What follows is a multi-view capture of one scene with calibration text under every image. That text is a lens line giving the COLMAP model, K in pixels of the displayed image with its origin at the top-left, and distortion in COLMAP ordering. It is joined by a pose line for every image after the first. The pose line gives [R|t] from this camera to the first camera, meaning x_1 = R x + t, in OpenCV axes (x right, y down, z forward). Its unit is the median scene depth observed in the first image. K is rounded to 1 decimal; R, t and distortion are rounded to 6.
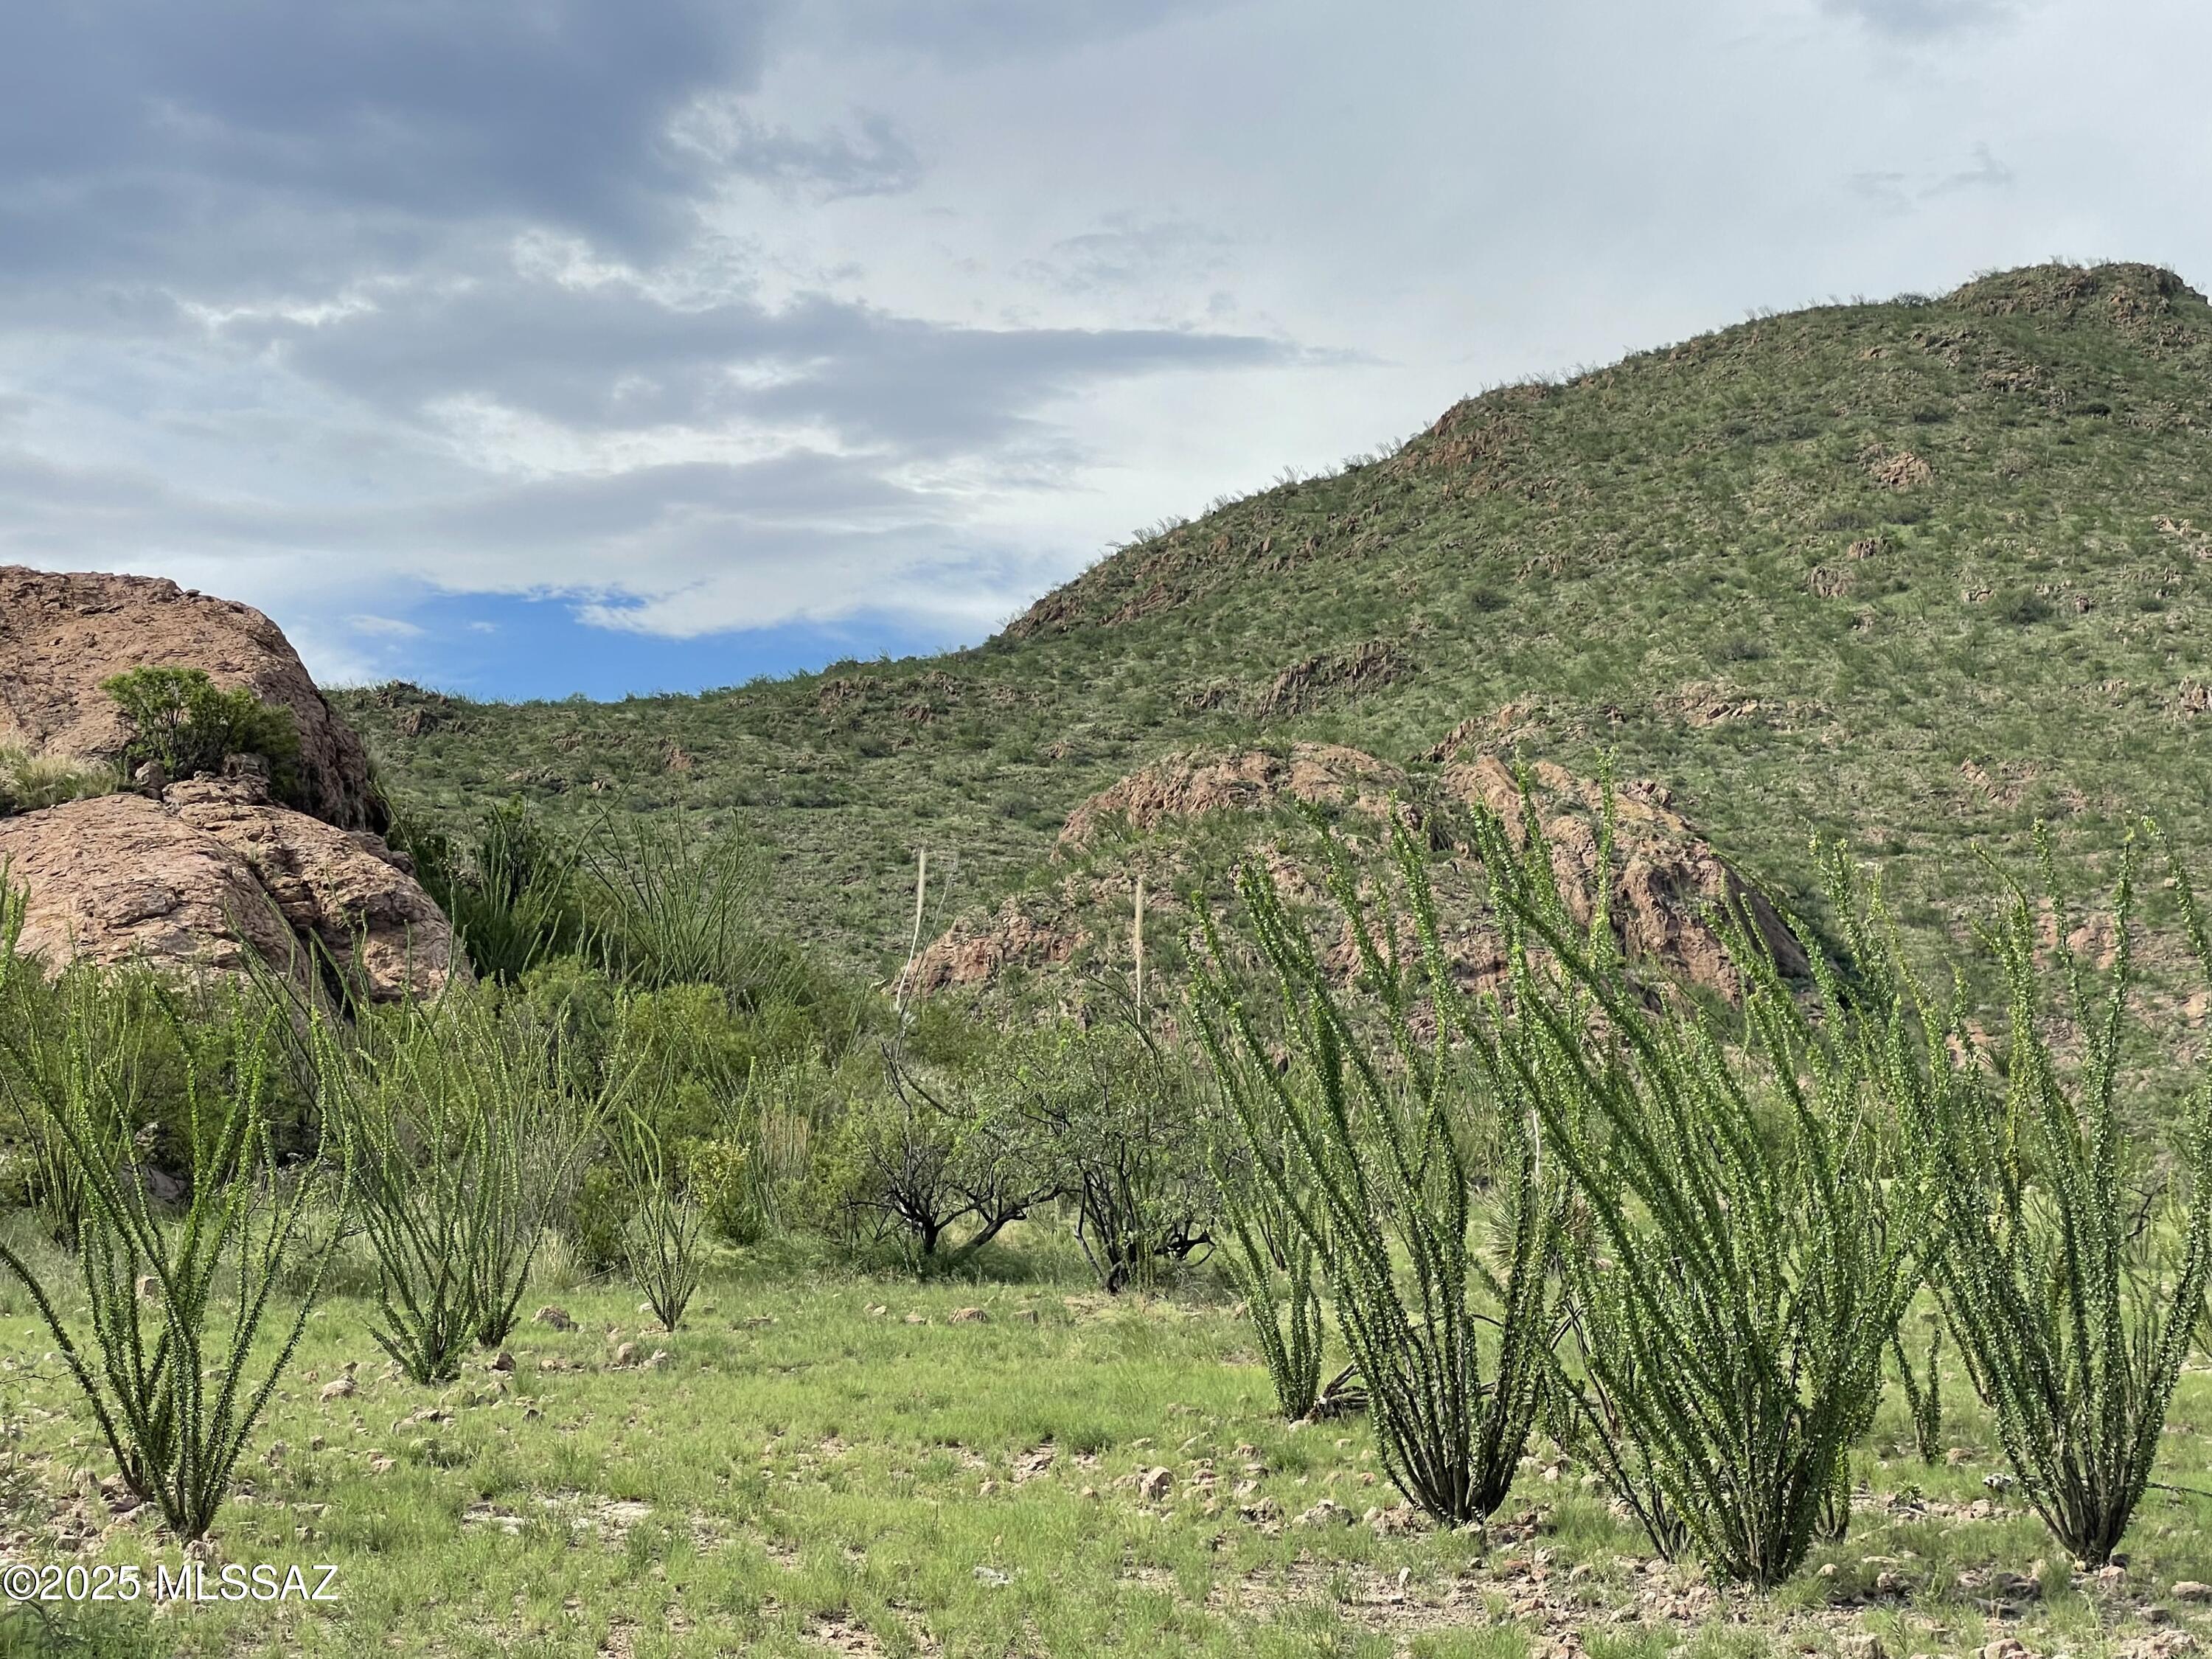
lens RADIAL K [[3538.5, 0, 1060.2], [0, 3538.5, 798.8], [0, 0, 1]] dist [0.094557, 0.036986]
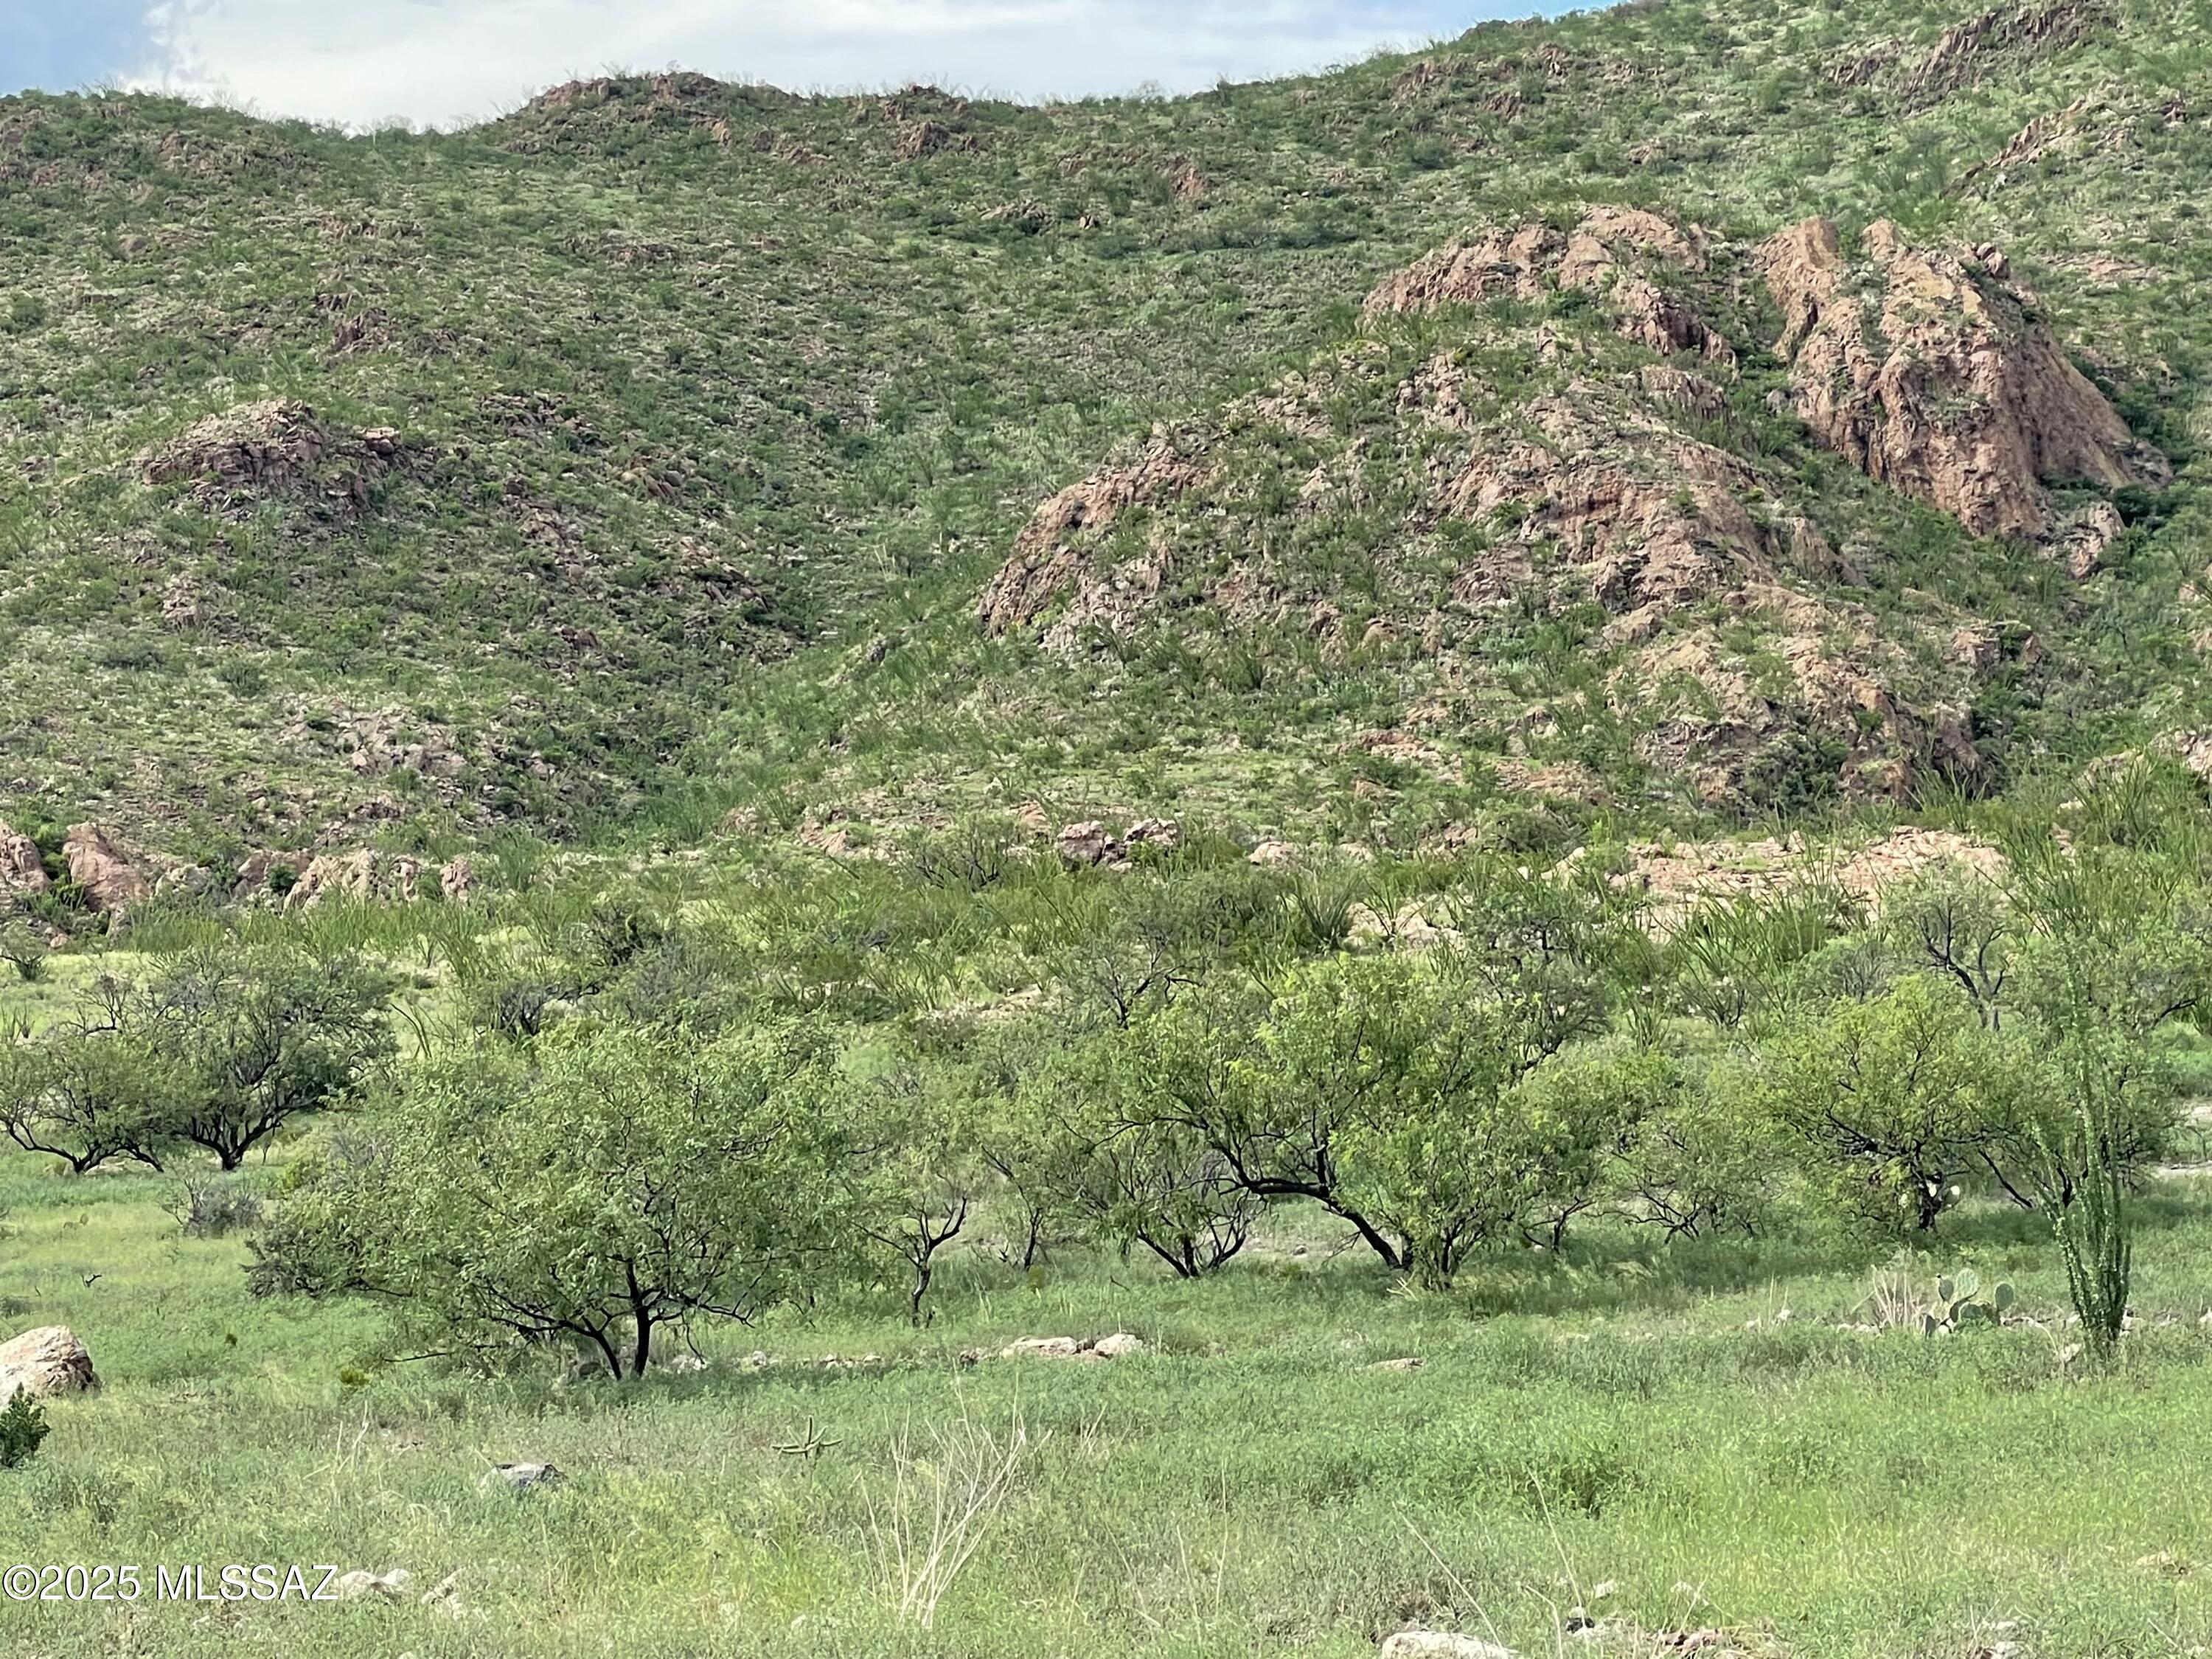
lens RADIAL K [[5411.9, 0, 1122.7], [0, 5411.9, 732.9], [0, 0, 1]] dist [0.052858, 1.625907]
pose [[0.955835, -0.010981, -0.293698, 0.243347], [0.049642, 0.990976, 0.124508, -0.042181], [0.289680, -0.133589, 0.947755, -0.191945]]
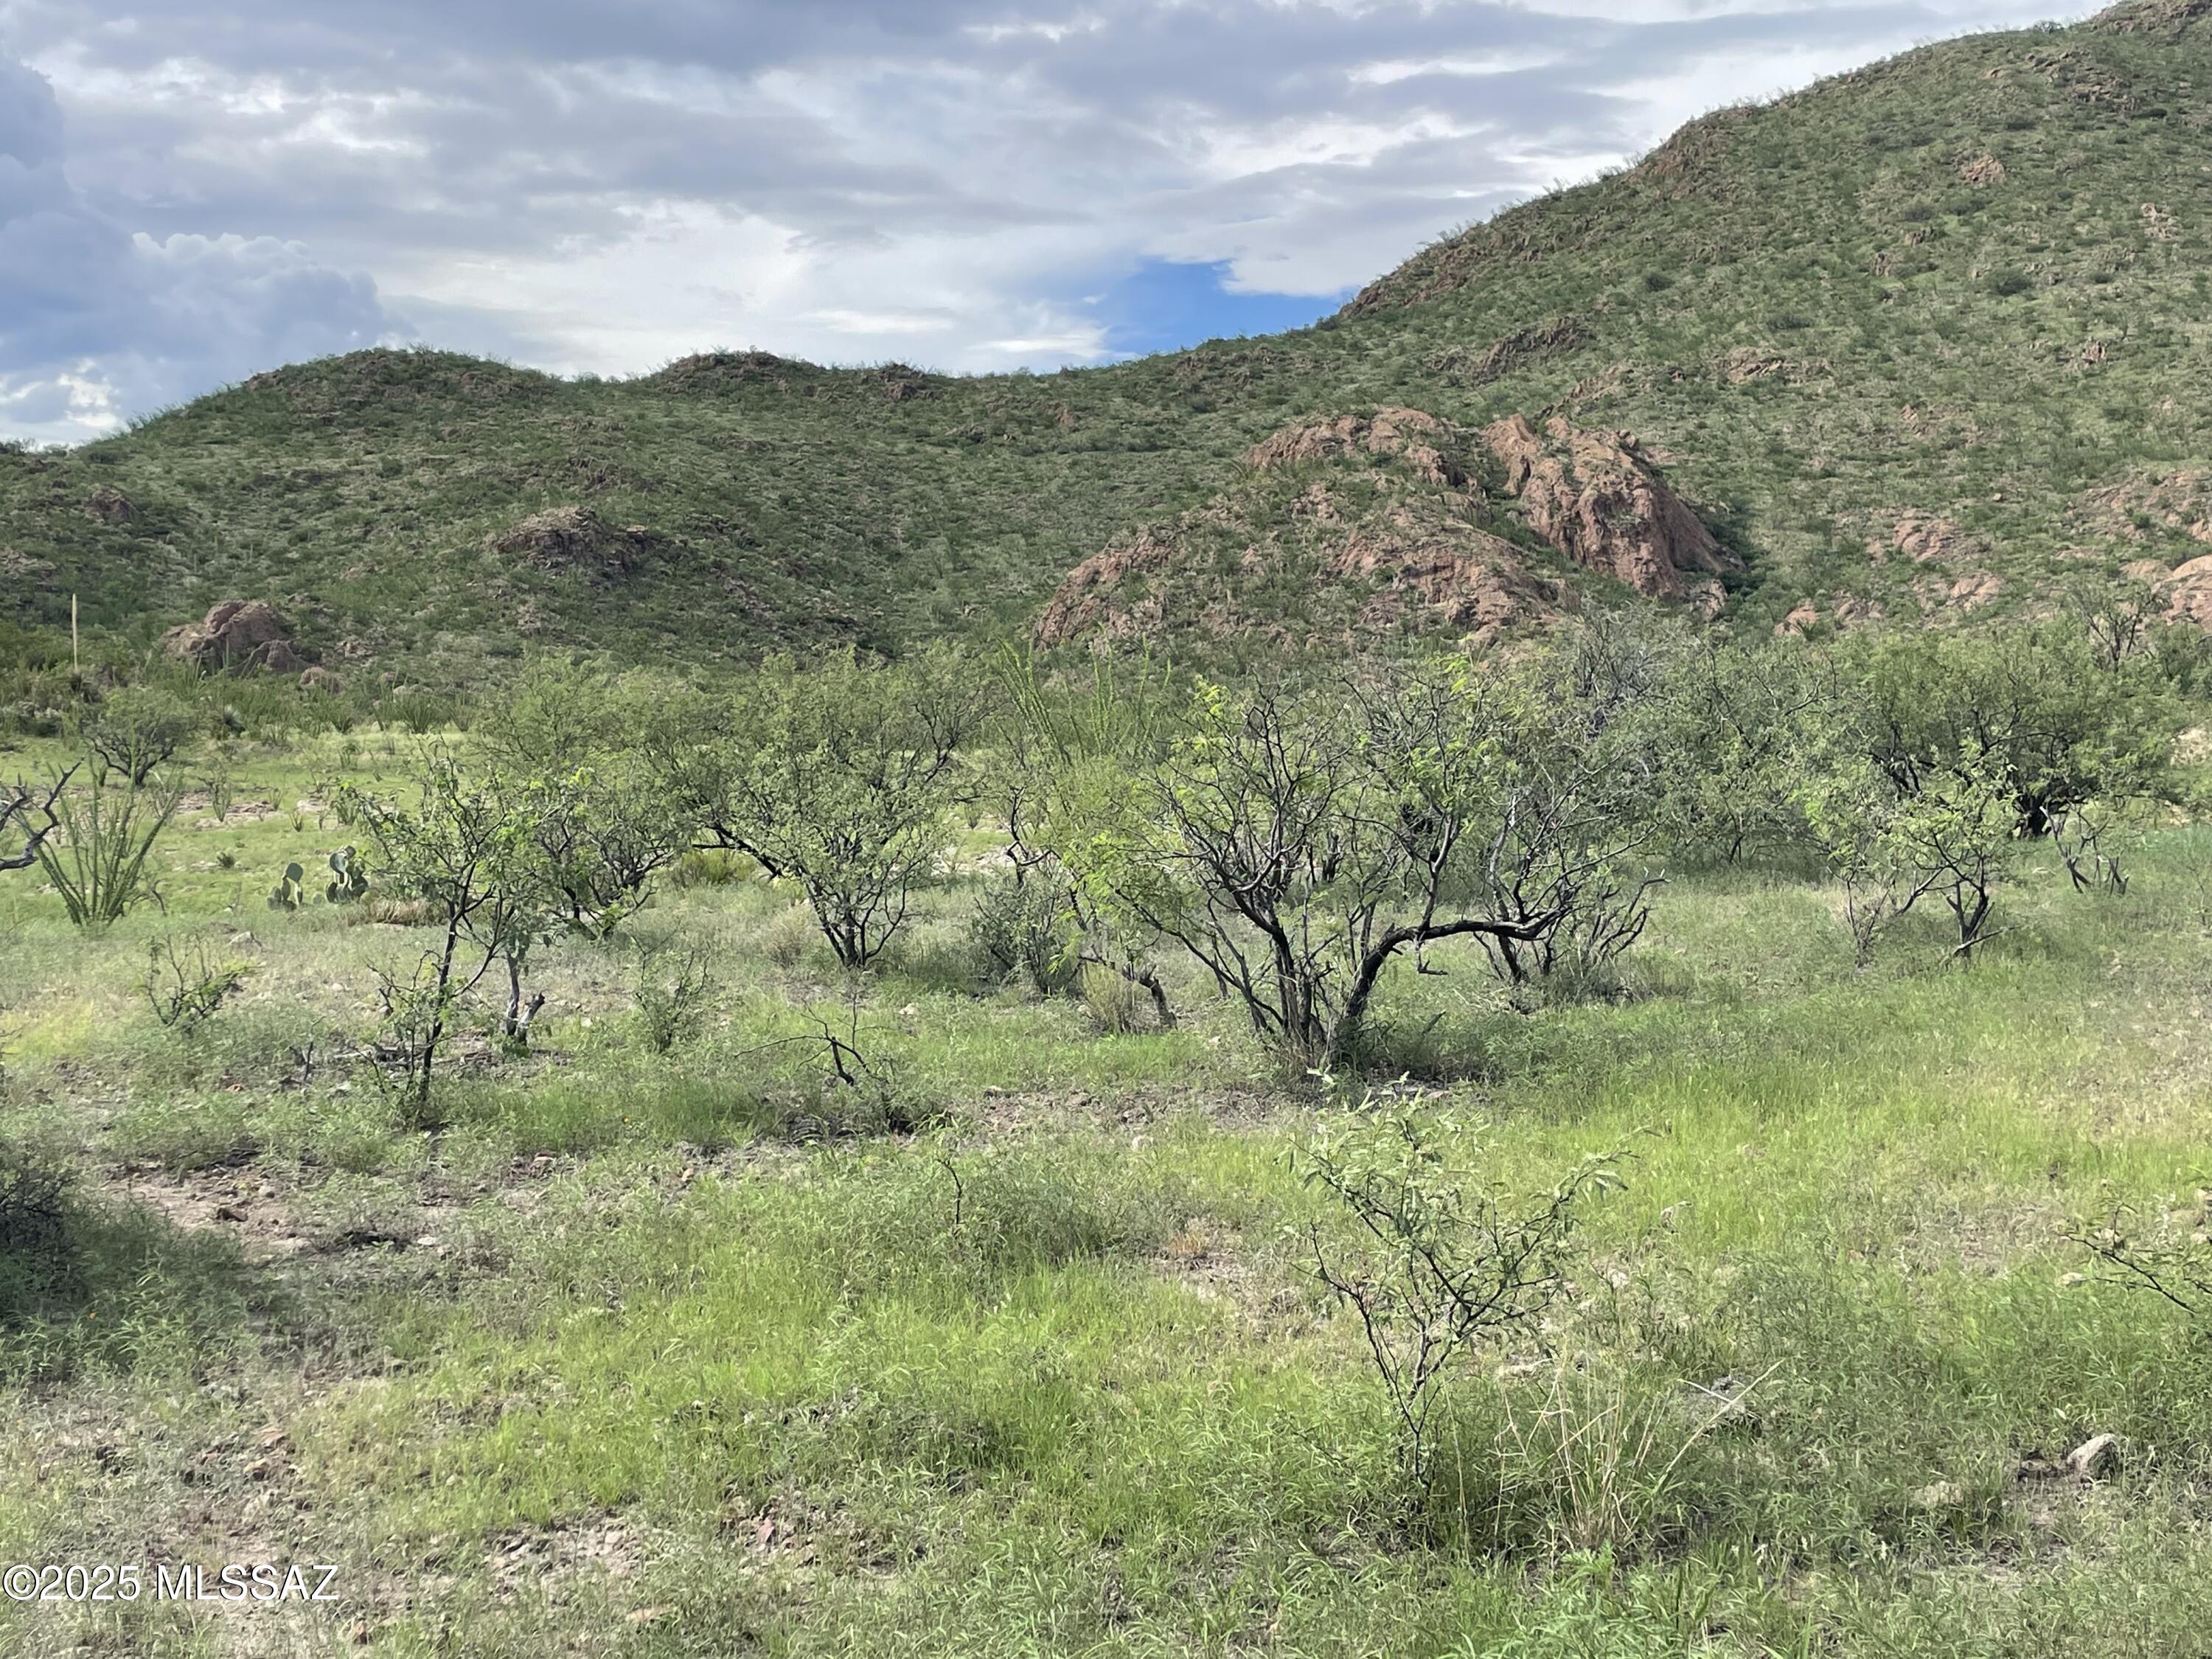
lens RADIAL K [[2696.9, 0, 1135.6], [0, 2696.9, 748.8], [0, 0, 1]] dist [0.162241, -0.341354]
pose [[0.982453, 0.002818, -0.186488, 0.124942], [0.020119, 0.992450, 0.120986, -0.009839], [0.185421, -0.122615, 0.974979, -0.067523]]
